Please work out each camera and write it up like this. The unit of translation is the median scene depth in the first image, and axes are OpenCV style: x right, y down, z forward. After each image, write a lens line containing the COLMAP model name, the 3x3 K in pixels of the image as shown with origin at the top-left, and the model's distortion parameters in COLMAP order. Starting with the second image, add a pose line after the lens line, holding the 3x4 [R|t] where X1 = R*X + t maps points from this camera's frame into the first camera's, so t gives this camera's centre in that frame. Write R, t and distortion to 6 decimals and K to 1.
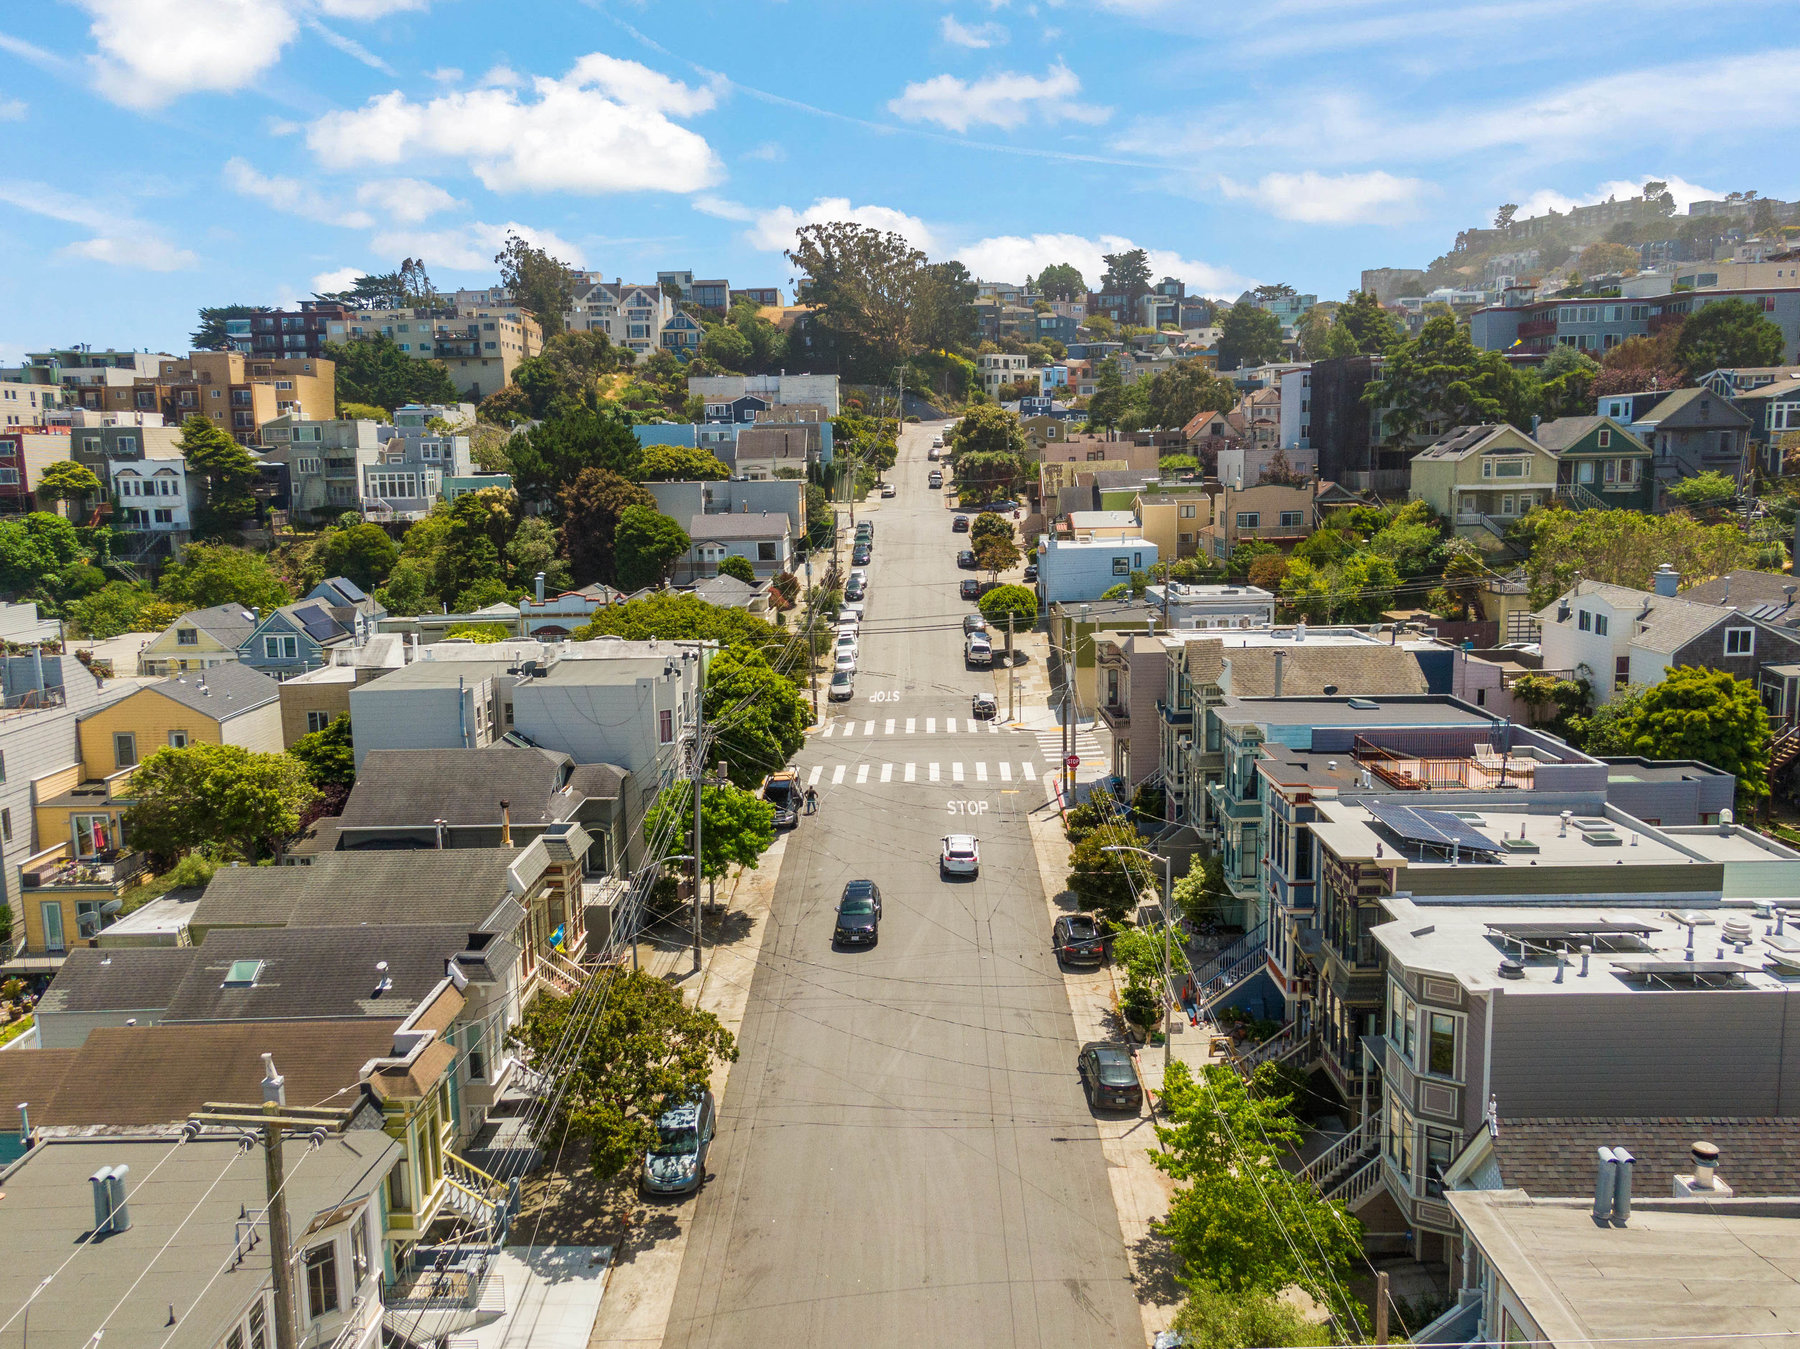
lens RADIAL K [[1485.8, 0, 893.8], [0, 1485.8, 673.3], [0, 0, 1]] dist [0.049942, 0.001981]
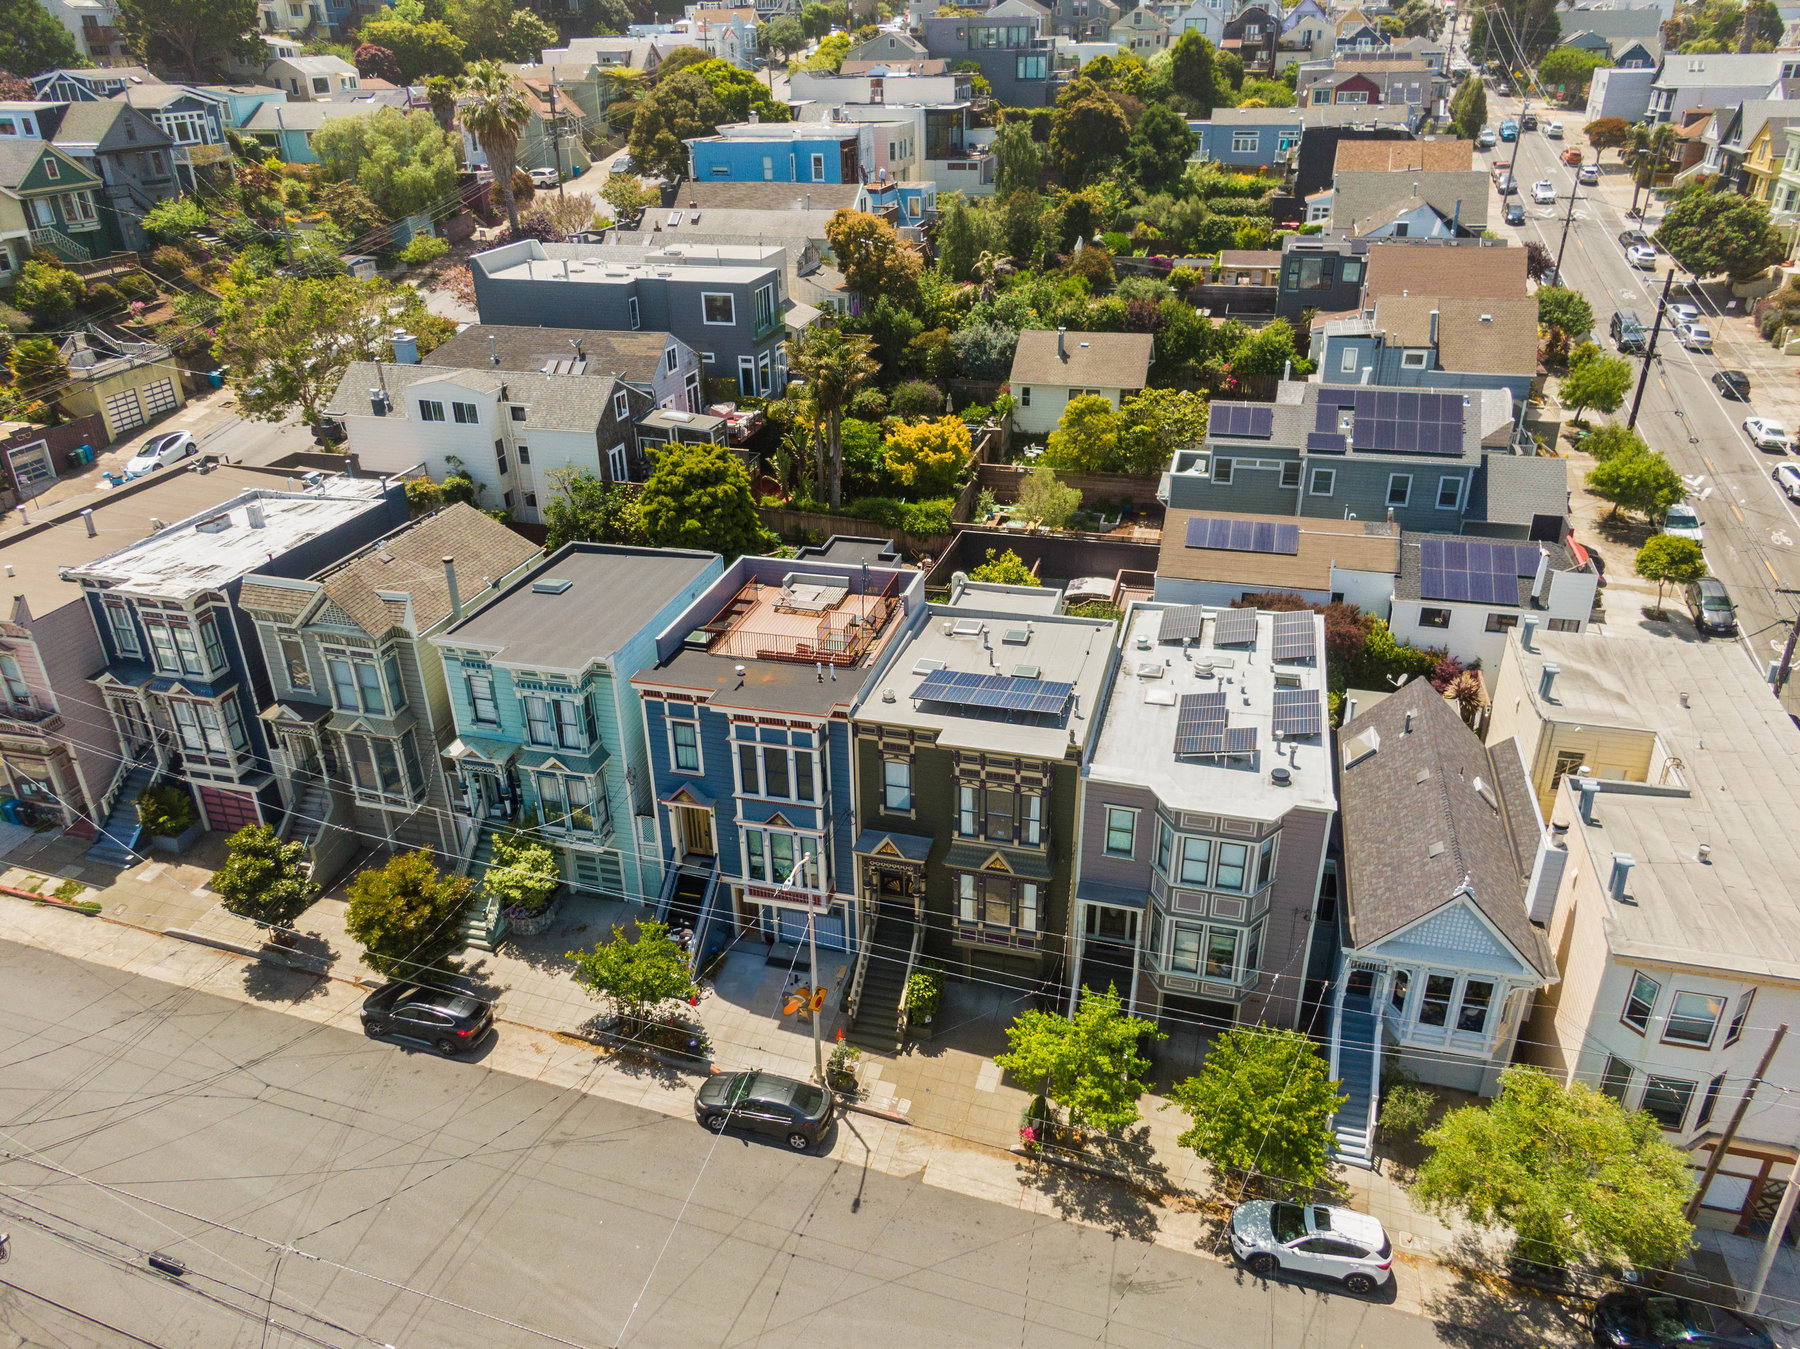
lens RADIAL K [[1290.0, 0, 901.2], [0, 1290.0, 679.4], [0, 0, 1]] dist [0.029105, -0.032901]
pose [[0.244760, -0.427197, 0.870400, -0.288487], [0.155304, 0.903387, 0.399715, -0.182530], [-0.957065, 0.037342, 0.287459, 0.535208]]
